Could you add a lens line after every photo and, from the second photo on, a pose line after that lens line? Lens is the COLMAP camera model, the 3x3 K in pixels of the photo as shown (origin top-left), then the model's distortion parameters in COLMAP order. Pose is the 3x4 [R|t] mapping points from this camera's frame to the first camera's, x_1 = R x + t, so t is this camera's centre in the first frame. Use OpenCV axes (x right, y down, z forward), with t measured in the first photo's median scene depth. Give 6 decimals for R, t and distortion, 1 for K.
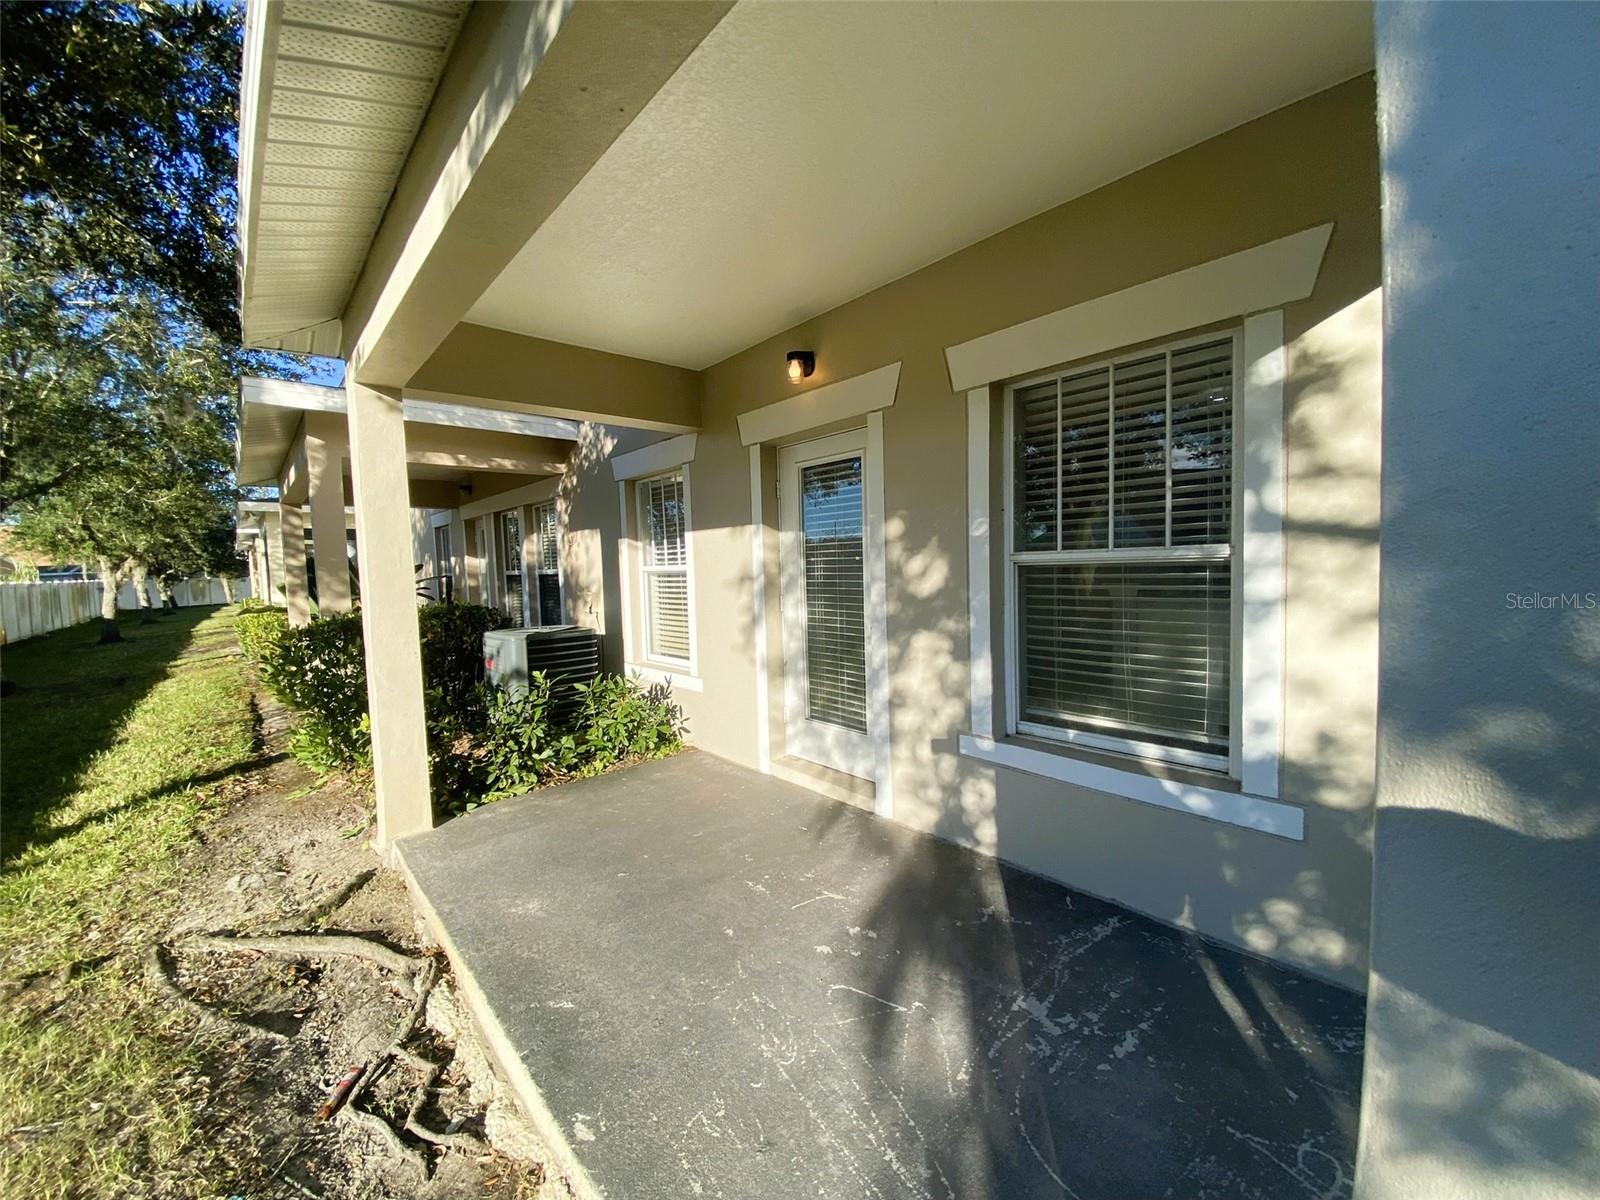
lens RADIAL K [[648.5, 0, 858.0], [0, 648.5, 596.1], [0, 0, 1]] dist [0.009116, -0.009505]
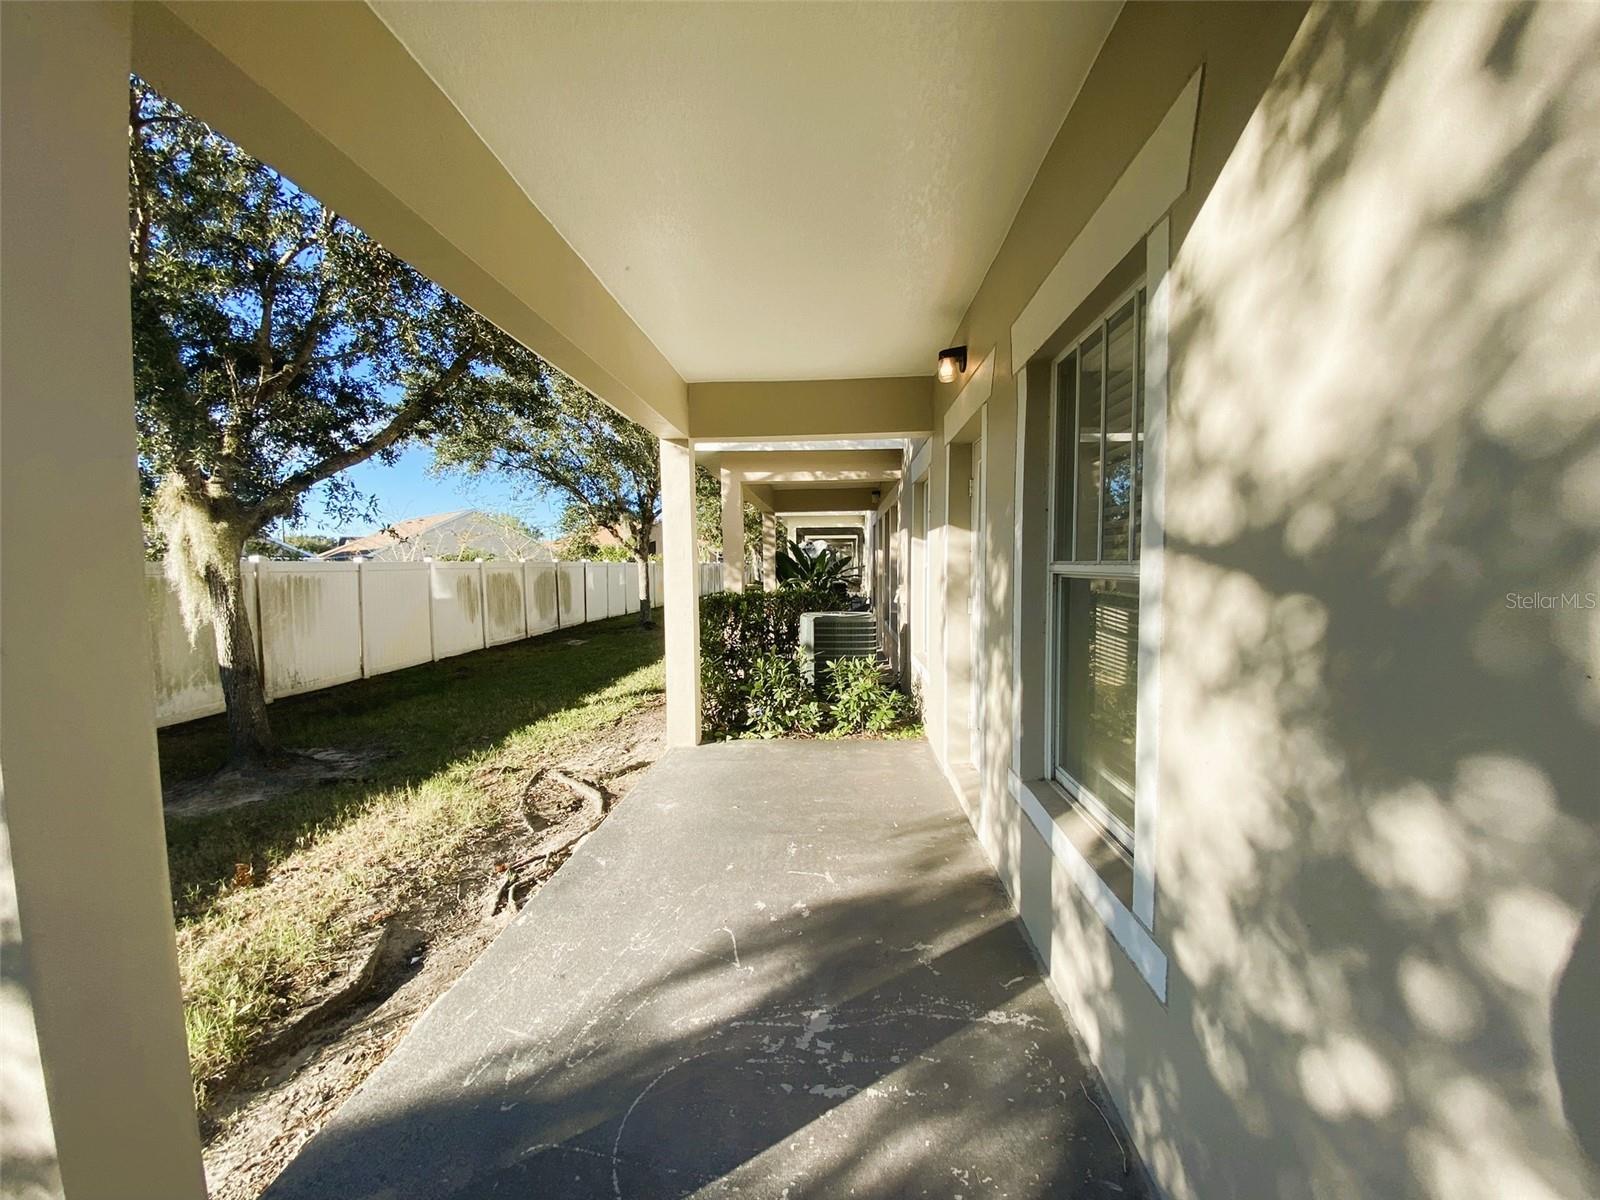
lens RADIAL K [[648.5, 0, 791.4], [0, 648.5, 601.2], [0, 0, 1]] dist [0.009116, -0.009505]
pose [[0.707102, 0.061591, -0.704424, 0.577694], [-0.046059, 0.998096, 0.041034, -0.034273], [0.705610, 0.003430, 0.708592, 0.165103]]
